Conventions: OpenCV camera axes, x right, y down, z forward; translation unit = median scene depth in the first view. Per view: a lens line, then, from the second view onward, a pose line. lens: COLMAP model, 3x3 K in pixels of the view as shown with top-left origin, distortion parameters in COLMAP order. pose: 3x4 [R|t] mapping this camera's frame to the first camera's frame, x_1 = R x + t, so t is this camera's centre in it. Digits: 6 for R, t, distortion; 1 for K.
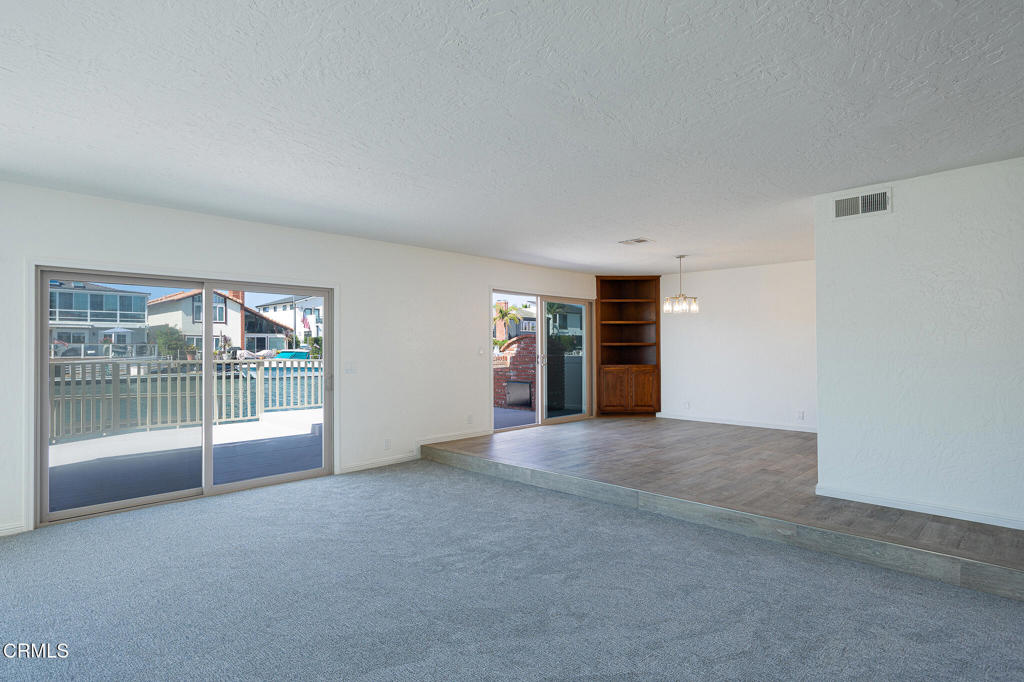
lens RADIAL K [[547.0, 0, 508.1], [0, 547.0, 339.5], [0, 0, 1]] dist [-0.007901, -0.000525]
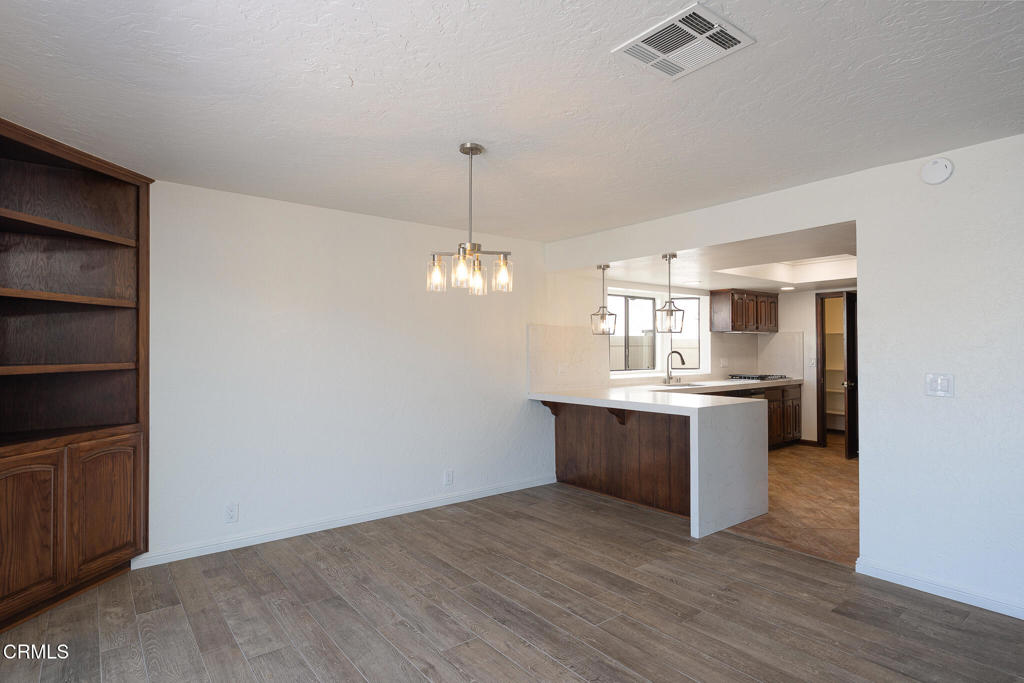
lens RADIAL K [[547.0, 0, 512.5], [0, 547.0, 341.8], [0, 0, 1]] dist [-0.007901, -0.000525]
pose [[0.129526, 0.008312, 0.991541, -0.046685], [-0.006656, 0.999950, -0.007513, -0.004741], [-0.991554, -0.005626, 0.129574, 0.702196]]
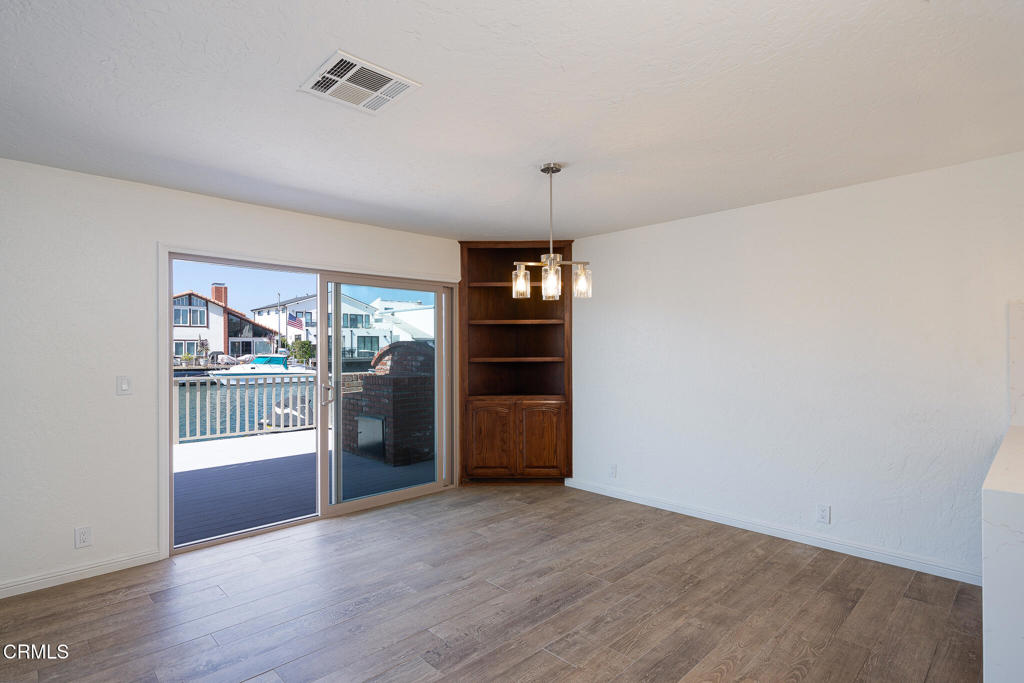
lens RADIAL K [[517.6, 0, 517.7], [0, 517.6, 343.7], [0, 0, 1]] dist [-0.004611, 0.000479]
pose [[0.999883, -0.005348, -0.014337, 0.226080], [0.005421, 0.999972, 0.005082, -0.010670], [0.014309, -0.005159, 0.999884, 0.448442]]
